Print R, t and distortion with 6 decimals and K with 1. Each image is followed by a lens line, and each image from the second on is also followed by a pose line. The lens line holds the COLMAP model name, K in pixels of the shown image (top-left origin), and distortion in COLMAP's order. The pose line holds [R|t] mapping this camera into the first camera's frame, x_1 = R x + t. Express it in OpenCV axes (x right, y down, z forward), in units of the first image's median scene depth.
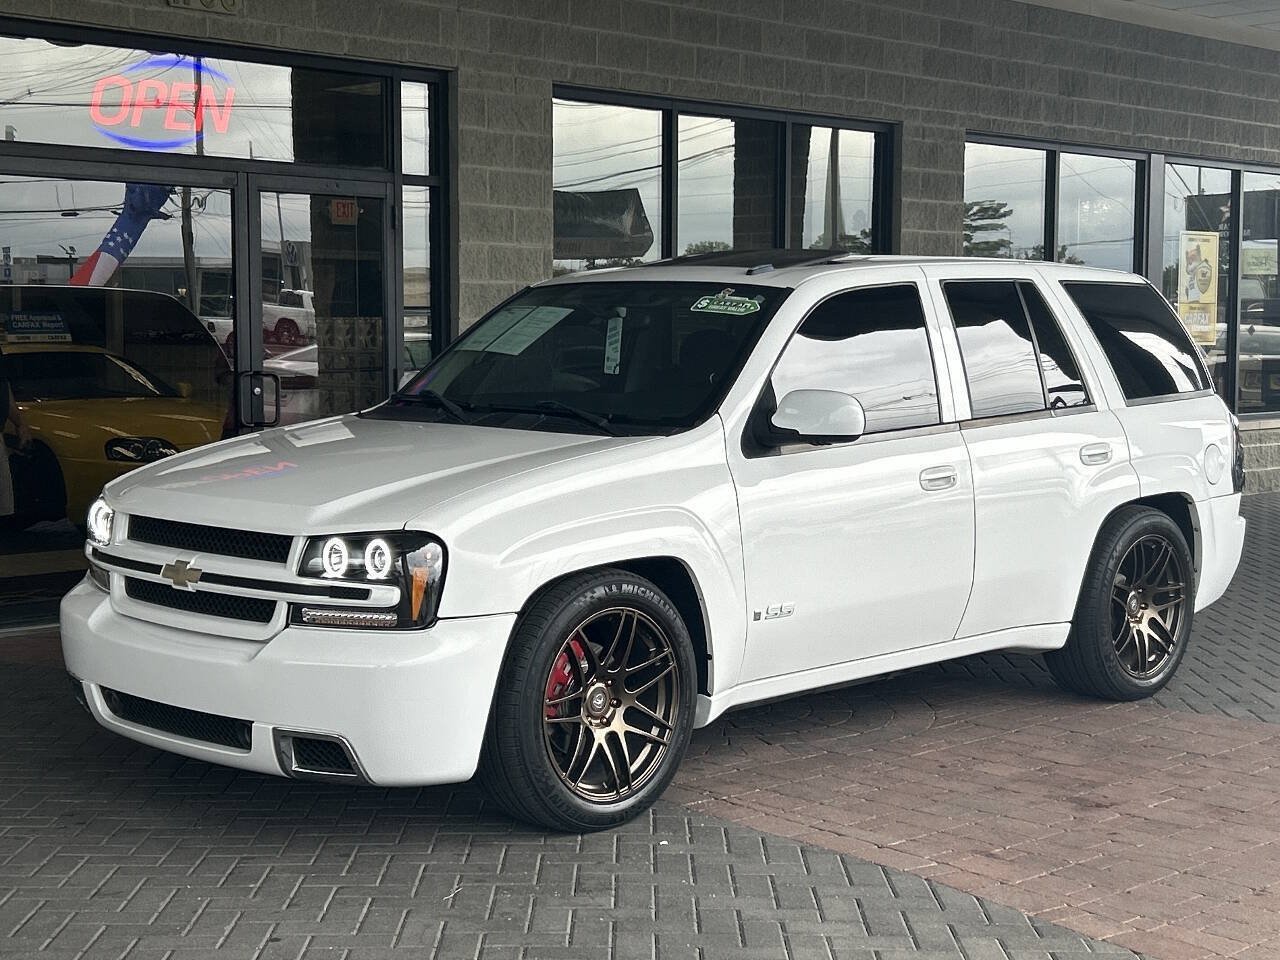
lens RADIAL K [[2034.5, 0, 648.4], [0, 2034.5, 511.0], [0, 0, 1]] dist [0.097398, 0.000000]
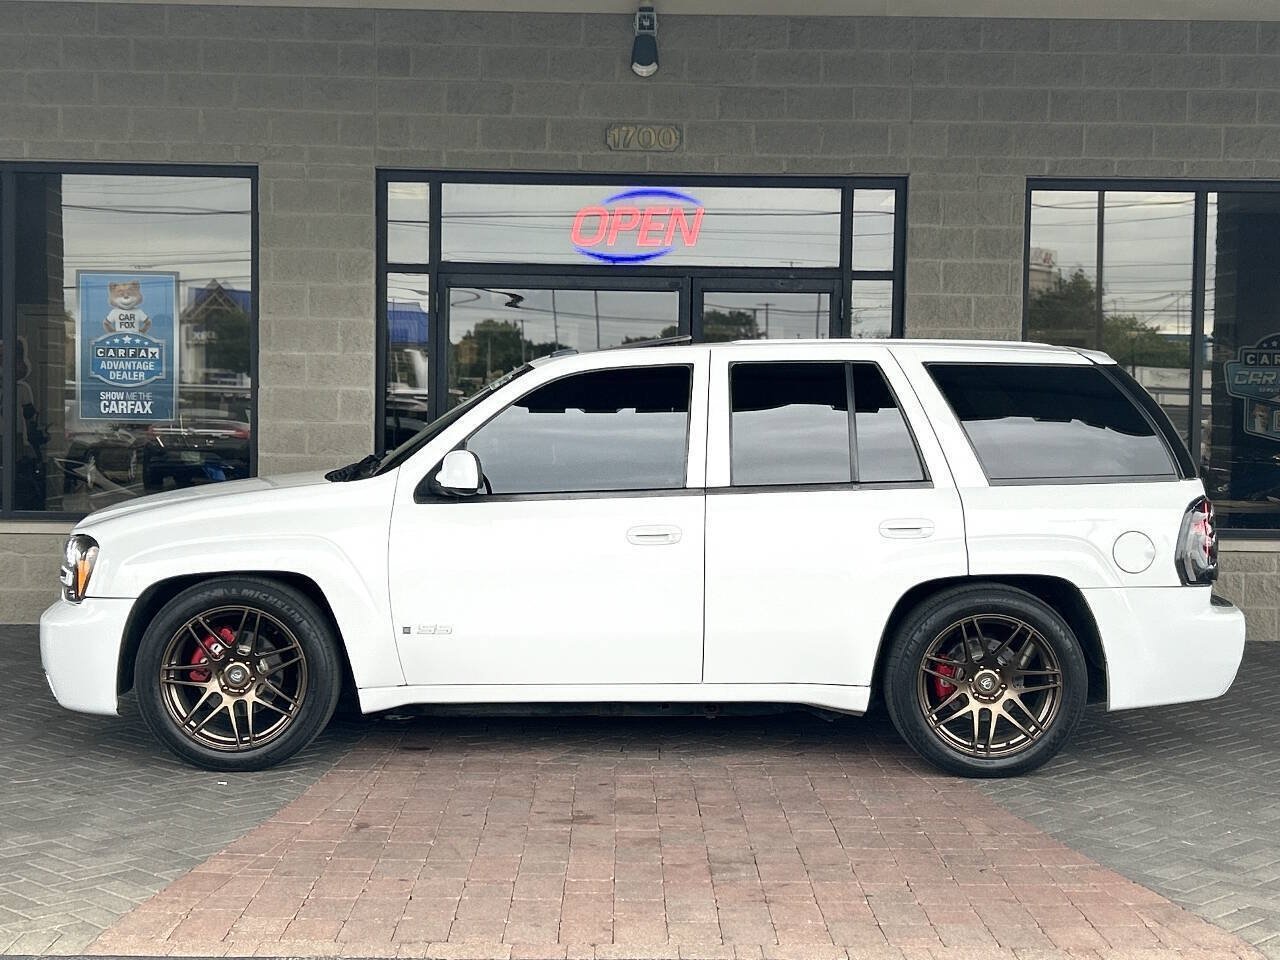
lens RADIAL K [[2034.5, 0, 637.3], [0, 2034.5, 477.3], [0, 0, 1]] dist [0.097398, 0.000000]
pose [[0.708287, 0.035198, -0.705047, 0.898140], [-0.075403, 0.996814, -0.025986, -0.017625], [0.701886, 0.071568, 0.708684, 0.180307]]
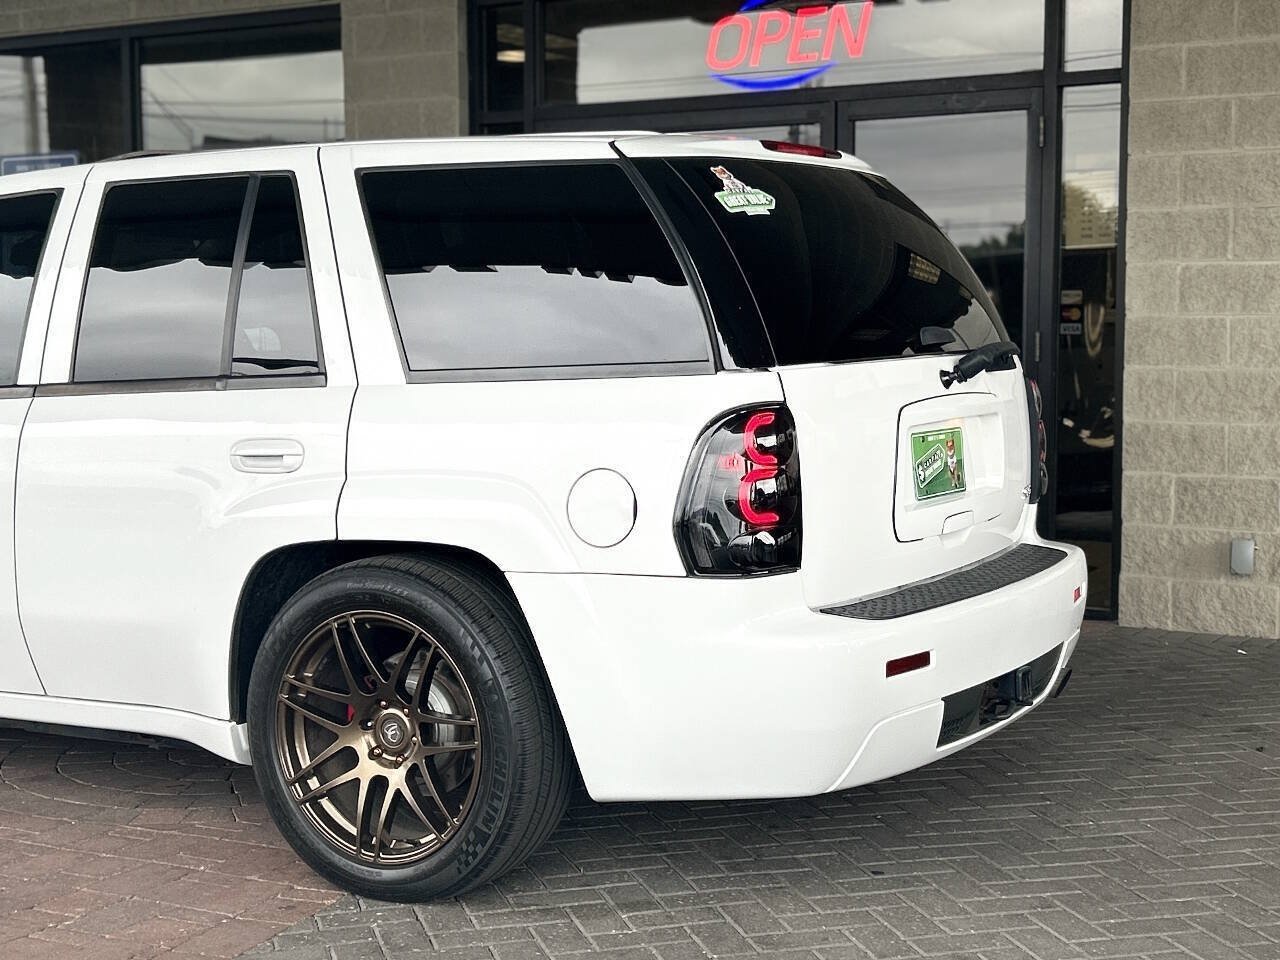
lens RADIAL K [[2034.5, 0, 627.7], [0, 2034.5, 457.1], [0, 0, 1]] dist [0.097398, 0.000000]
pose [[0.235564, 0.061899, -0.969886, 0.874269], [-0.082936, 0.995609, 0.043397, -0.065852], [0.968314, 0.070216, 0.239663, 1.014083]]
